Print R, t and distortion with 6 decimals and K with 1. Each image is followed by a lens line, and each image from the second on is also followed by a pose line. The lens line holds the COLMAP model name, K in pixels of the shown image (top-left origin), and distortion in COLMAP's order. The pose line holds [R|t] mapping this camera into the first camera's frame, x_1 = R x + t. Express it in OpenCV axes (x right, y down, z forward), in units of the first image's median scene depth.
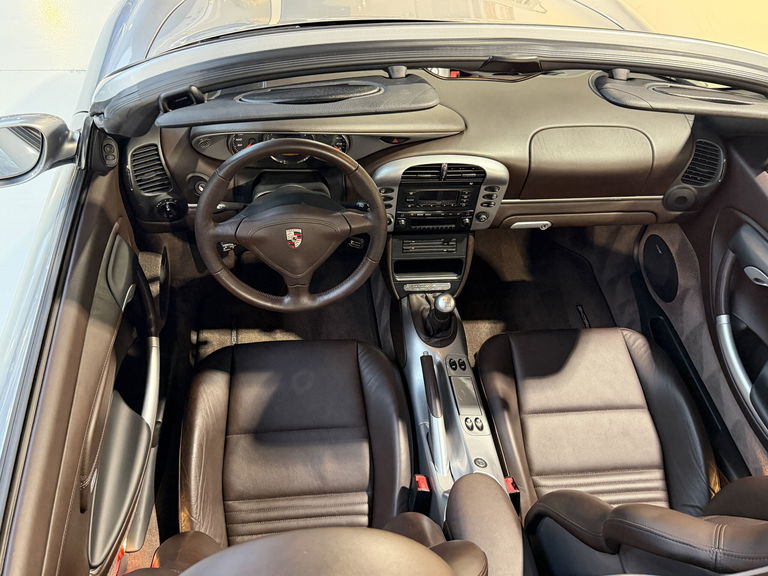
lens RADIAL K [[662.6, 0, 383.6], [0, 662.6, 285.1], [0, 0, 1]] dist [0.052603, -0.037660]
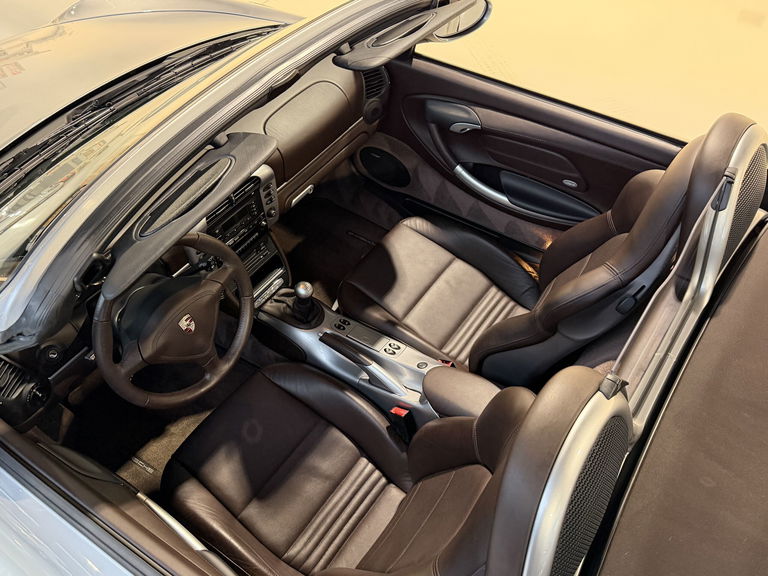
lens RADIAL K [[662.6, 0, 385.9], [0, 662.6, 290.3], [0, 0, 1]] dist [0.052603, -0.037660]
pose [[0.654804, -0.626542, 0.422701, -0.295908], [0.602911, 0.770280, 0.207767, -0.123699], [-0.455773, 0.118804, 0.882132, -0.071480]]
